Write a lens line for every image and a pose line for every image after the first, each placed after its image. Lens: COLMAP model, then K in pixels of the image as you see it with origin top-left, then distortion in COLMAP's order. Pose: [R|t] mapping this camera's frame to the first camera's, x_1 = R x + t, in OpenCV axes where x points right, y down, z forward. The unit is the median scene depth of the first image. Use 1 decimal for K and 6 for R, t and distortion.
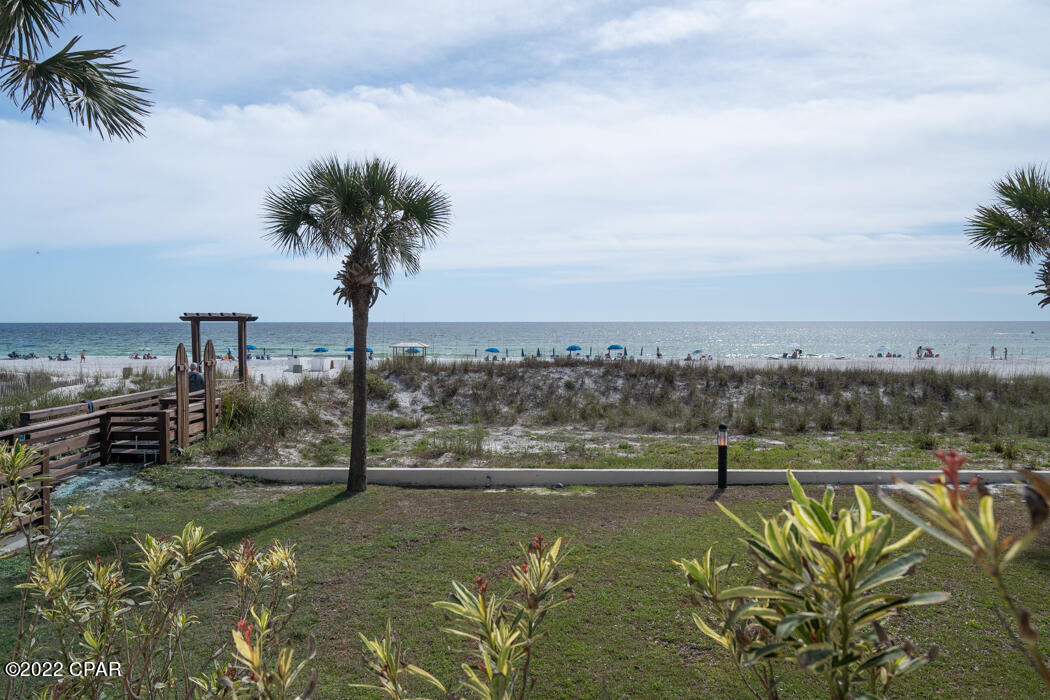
lens RADIAL K [[706.7, 0, 564.3], [0, 706.7, 350.4], [0, 0, 1]] dist [-0.000430, 0.030198]
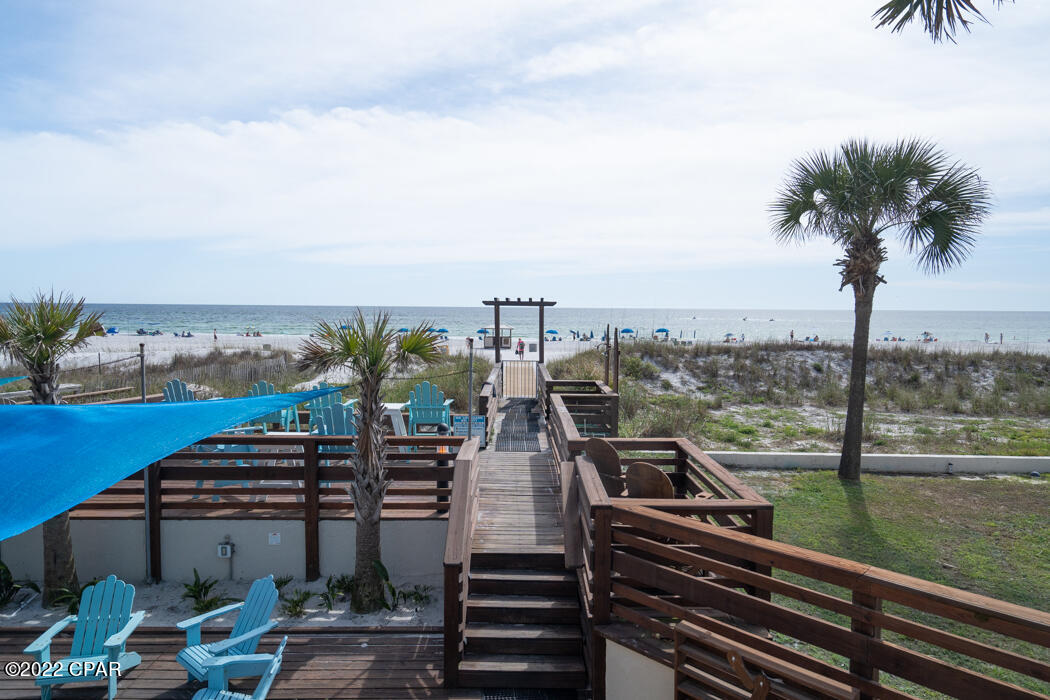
lens RADIAL K [[577.3, 0, 503.2], [0, 577.3, 351.5], [0, 0, 1]] dist [0.014159, -0.000466]
pose [[0.999848, 0.008865, 0.014991, -0.504428], [-0.009402, 0.999303, 0.036135, -0.003577], [-0.014661, -0.036270, 0.999234, 0.121880]]
